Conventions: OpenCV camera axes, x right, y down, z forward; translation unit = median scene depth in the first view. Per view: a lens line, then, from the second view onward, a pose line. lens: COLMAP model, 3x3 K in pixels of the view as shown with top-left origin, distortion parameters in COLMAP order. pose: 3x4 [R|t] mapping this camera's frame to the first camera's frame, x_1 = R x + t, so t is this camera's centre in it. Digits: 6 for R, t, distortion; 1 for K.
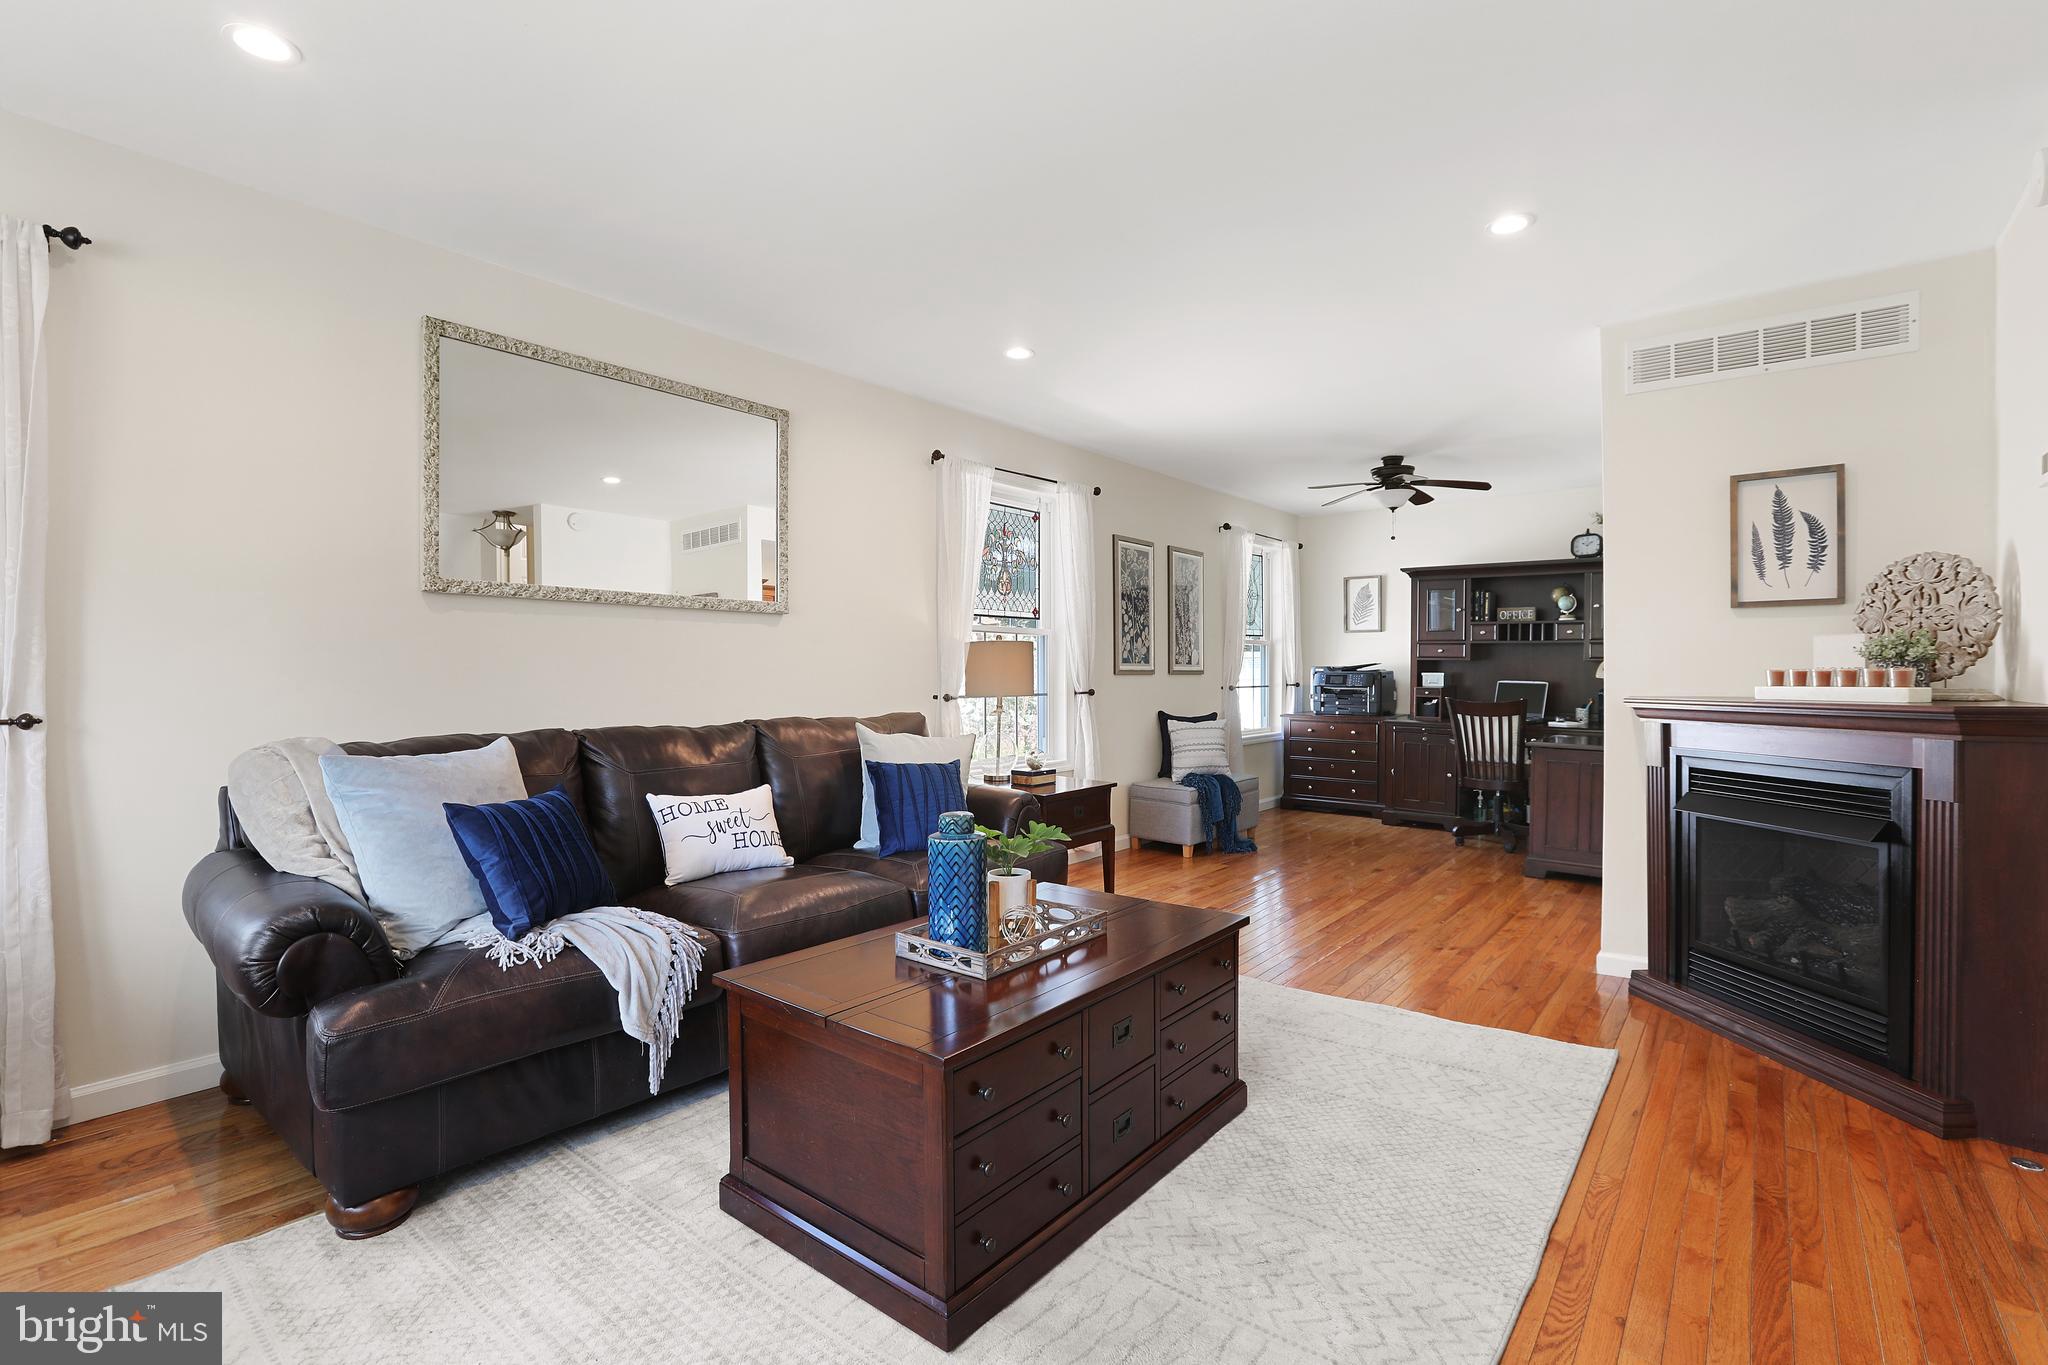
lens RADIAL K [[938.8, 0, 1026.6], [0, 938.8, 670.9], [0, 0, 1]] dist [-0.032499, 0.008012]
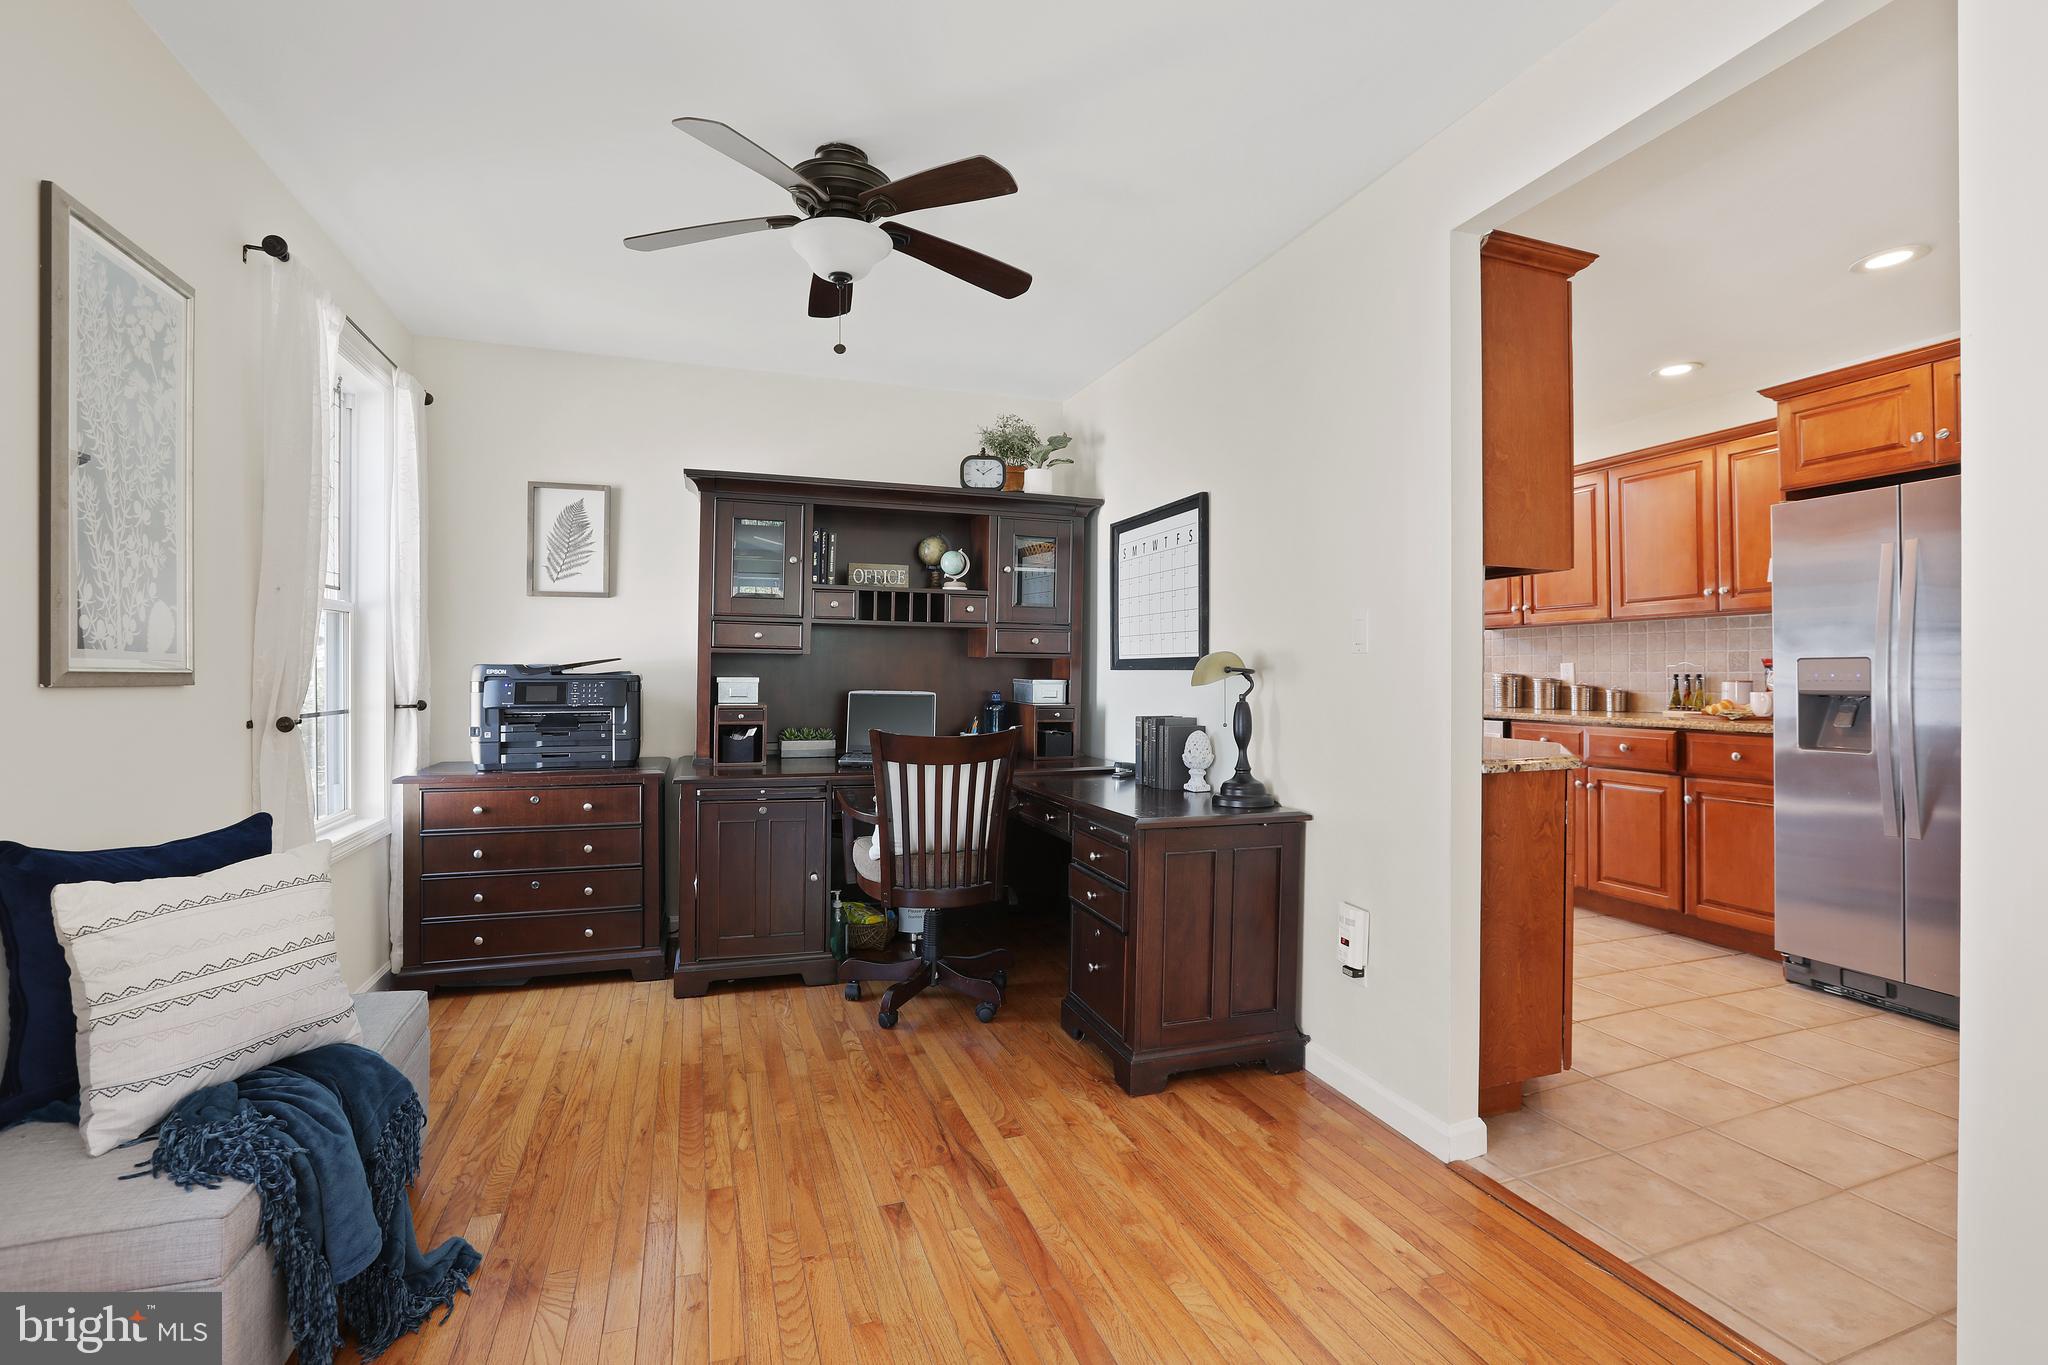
lens RADIAL K [[938.8, 0, 1021.0], [0, 938.8, 677.2], [0, 0, 1]] dist [-0.032499, 0.008012]
pose [[0.534747, -0.002603, 0.845008, 0.081168], [0.002317, 0.999996, 0.001614, 0.001419], [-0.845009, 0.001095, 0.534751, 0.626178]]
